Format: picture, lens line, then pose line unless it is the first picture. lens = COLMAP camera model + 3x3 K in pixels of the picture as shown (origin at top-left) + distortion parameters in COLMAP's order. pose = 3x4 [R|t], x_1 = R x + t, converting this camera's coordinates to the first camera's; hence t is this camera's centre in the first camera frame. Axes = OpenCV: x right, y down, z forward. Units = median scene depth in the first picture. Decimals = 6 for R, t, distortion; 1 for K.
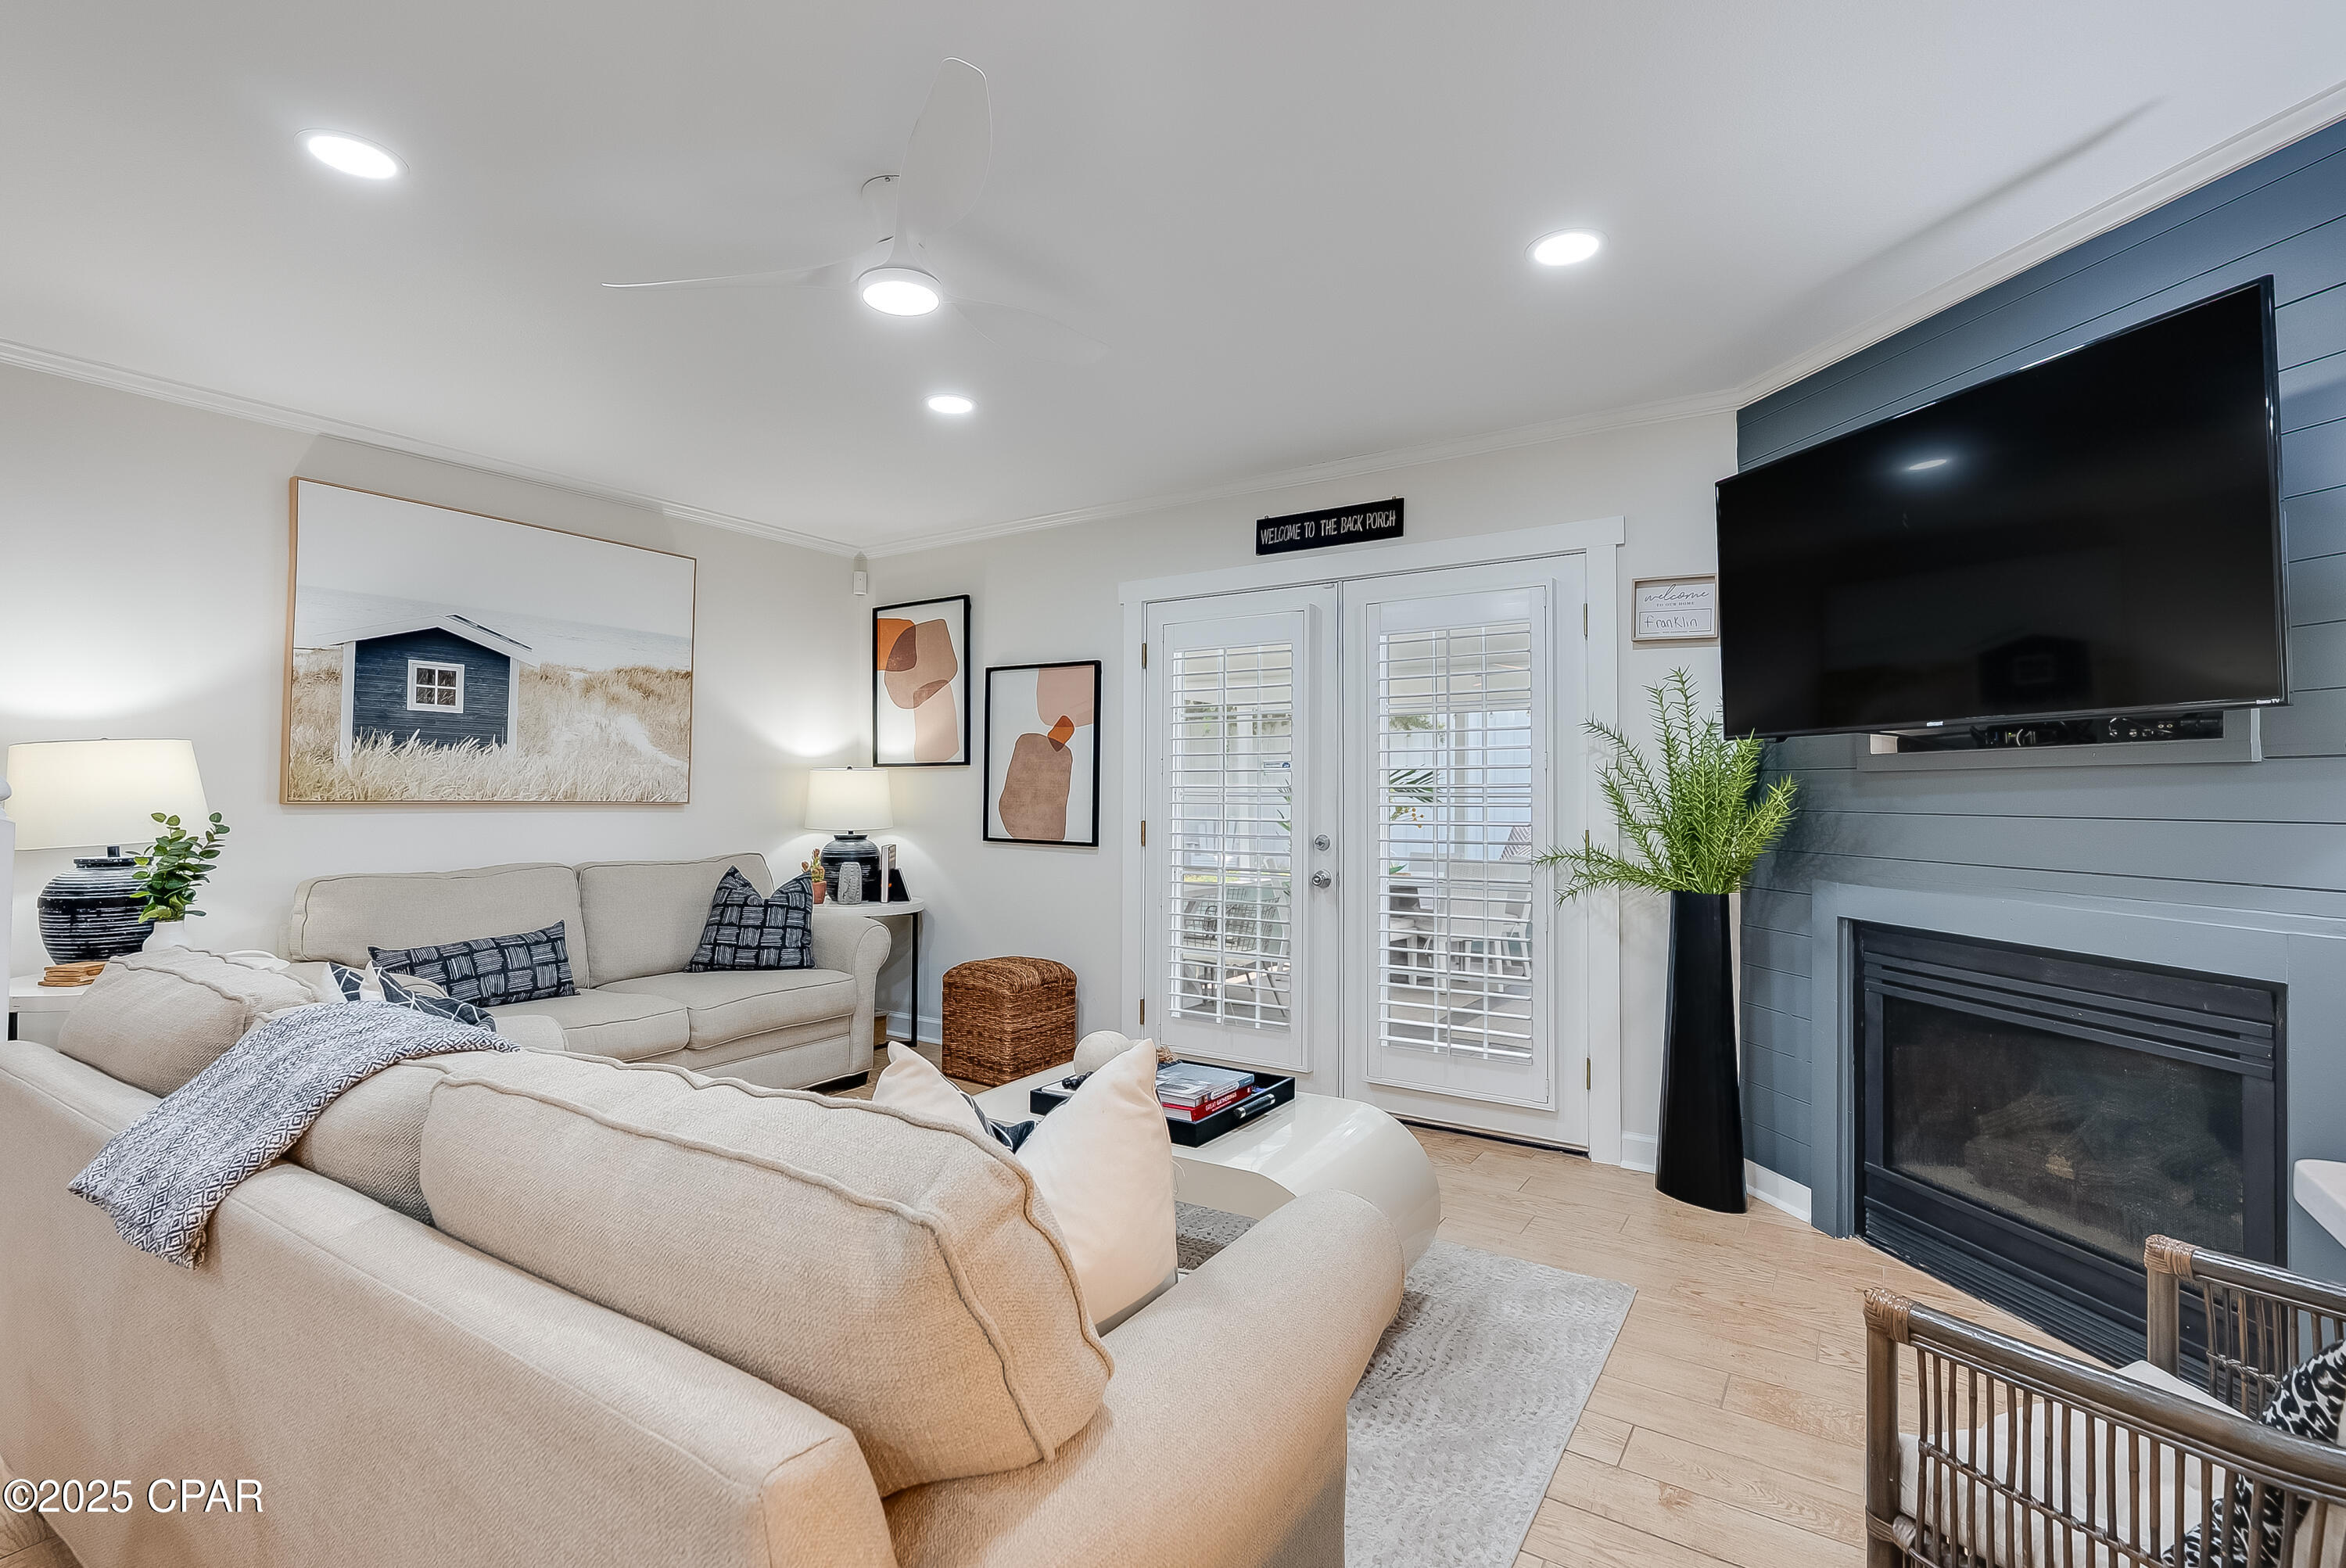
lens RADIAL K [[1066.5, 0, 1163.4], [0, 1066.5, 769.7], [0, 0, 1]] dist [-0.007686, 0.002274]
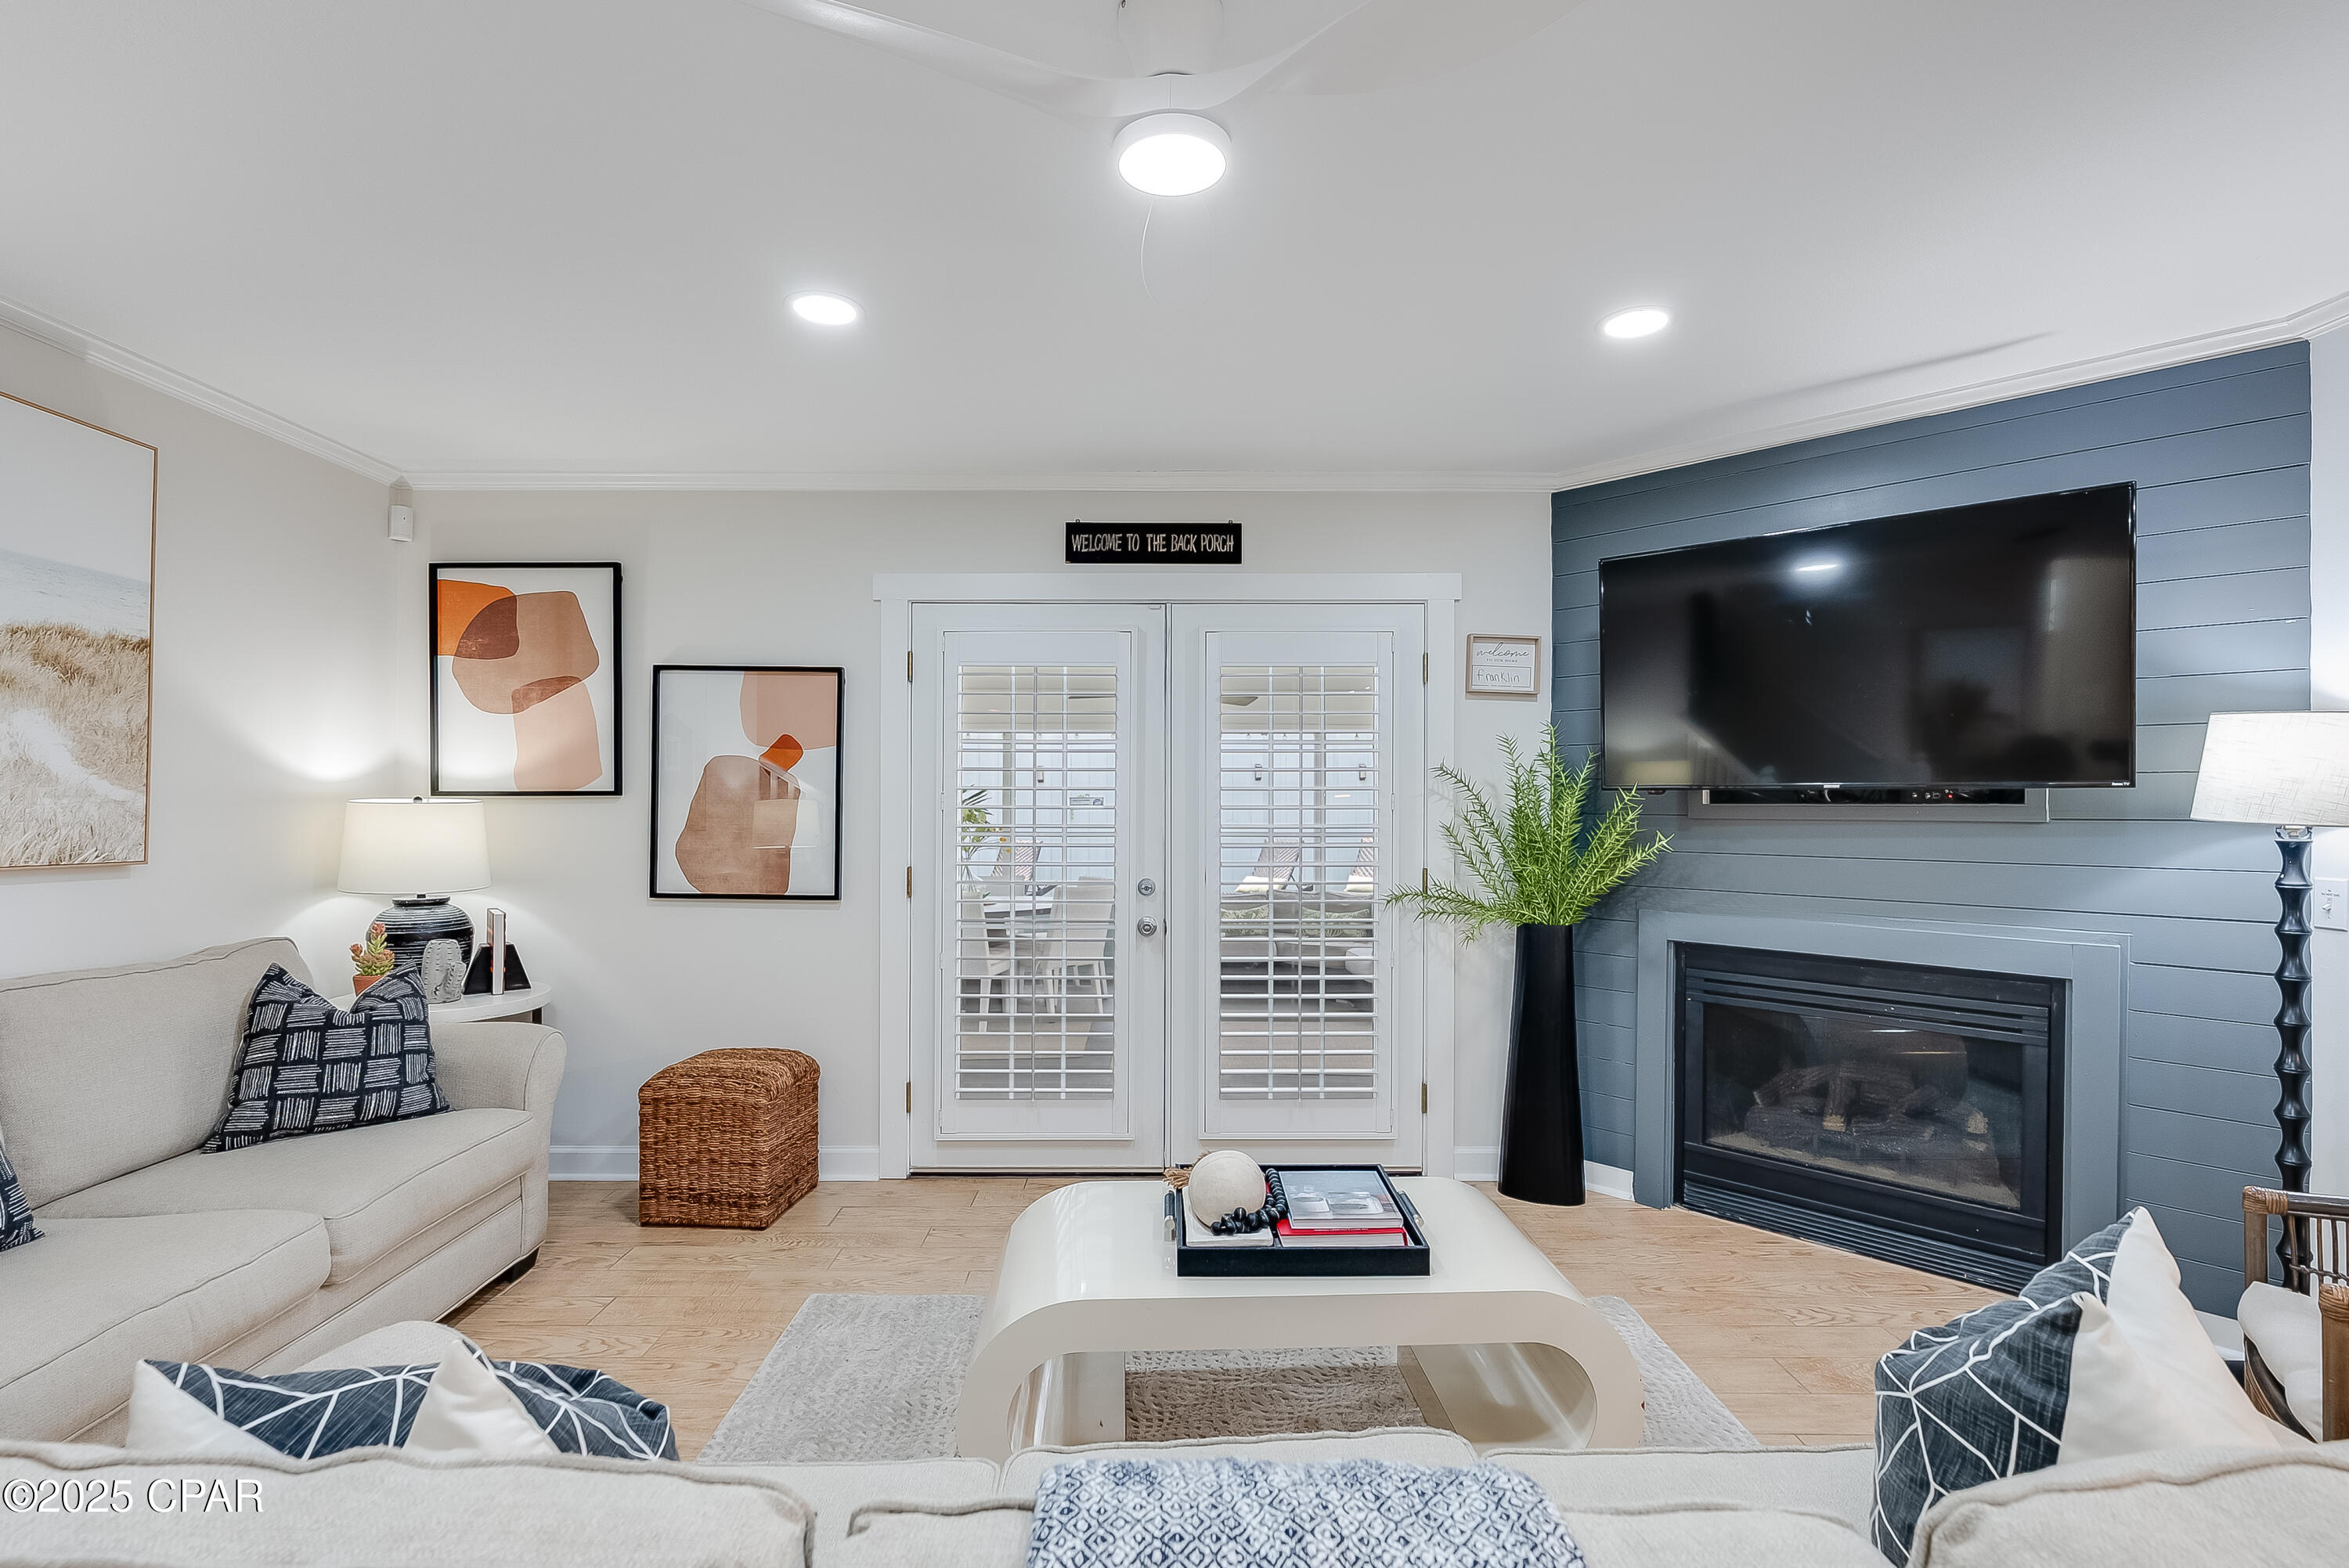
lens RADIAL K [[1067.7, 0, 1170.0], [0, 1067.7, 801.4], [0, 0, 1]] dist [-0.007686, 0.002274]
pose [[0.834493, -0.000903, 0.551019, -0.358544], [-0.011032, 0.999771, 0.018346, -0.023685], [-0.550909, -0.021389, 0.834291, 0.236604]]
